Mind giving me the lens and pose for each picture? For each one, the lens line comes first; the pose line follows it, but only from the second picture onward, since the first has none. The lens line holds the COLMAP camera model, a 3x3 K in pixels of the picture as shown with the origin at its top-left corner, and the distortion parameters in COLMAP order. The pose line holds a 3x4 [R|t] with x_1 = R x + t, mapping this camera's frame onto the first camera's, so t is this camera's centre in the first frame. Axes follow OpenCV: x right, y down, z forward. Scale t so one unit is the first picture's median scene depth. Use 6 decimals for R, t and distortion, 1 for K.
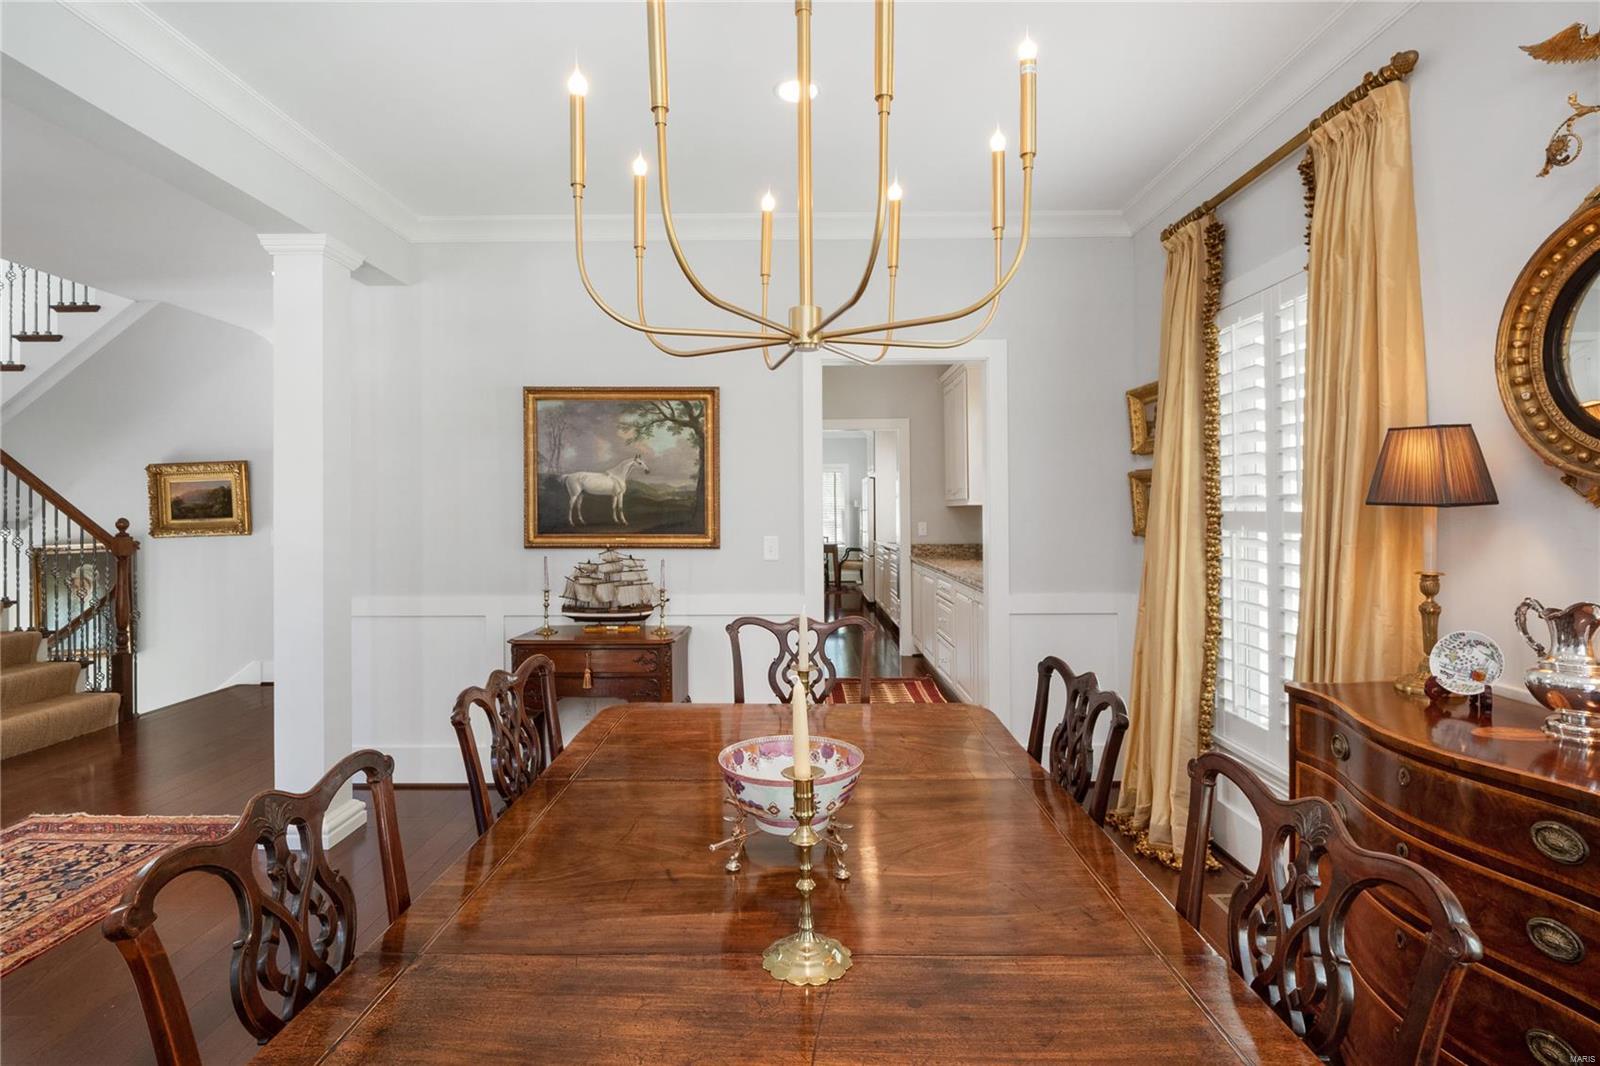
lens RADIAL K [[796.9, 0, 822.6], [0, 796.9, 506.7], [0, 0, 1]] dist [0.000695, -0.001061]
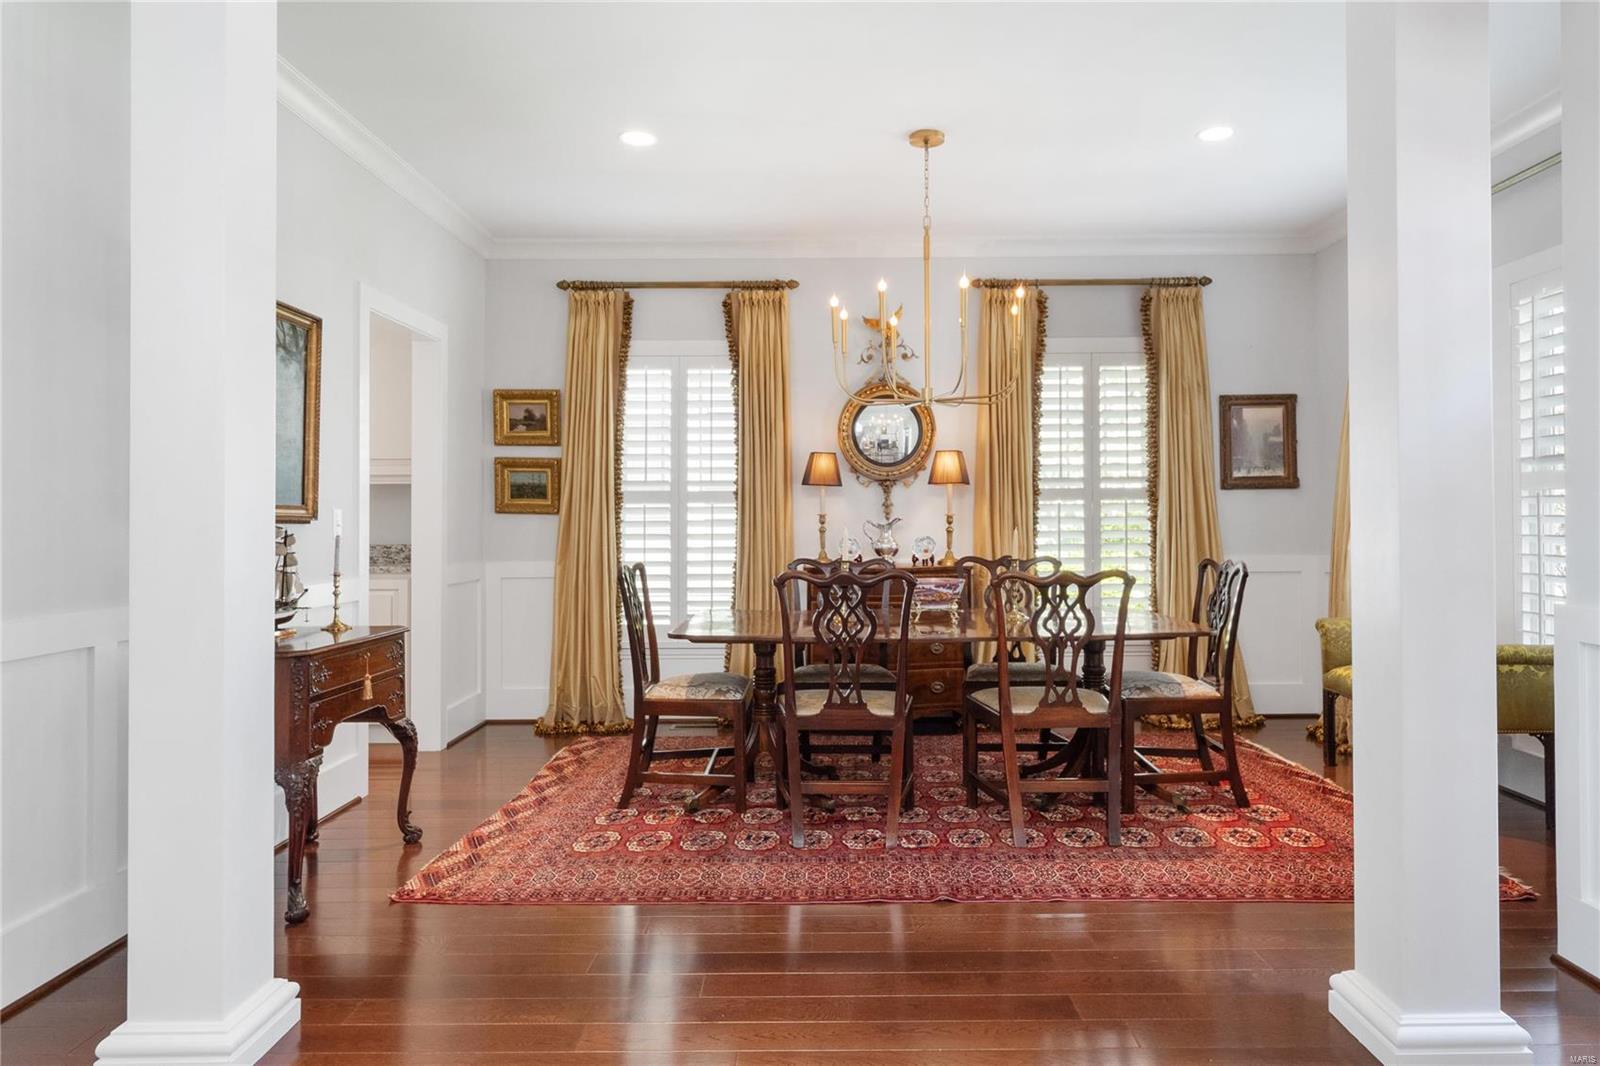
lens RADIAL K [[1028.3, 0, 806.8], [0, 1028.3, 528.9], [0, 0, 1]] dist [-0.003803, -0.000125]
pose [[-0.002774, -0.001930, 0.999994, -1.133006], [0.005731, 0.999982, 0.001946, 0.059059], [-0.999980, 0.005737, -0.002763, 0.524124]]
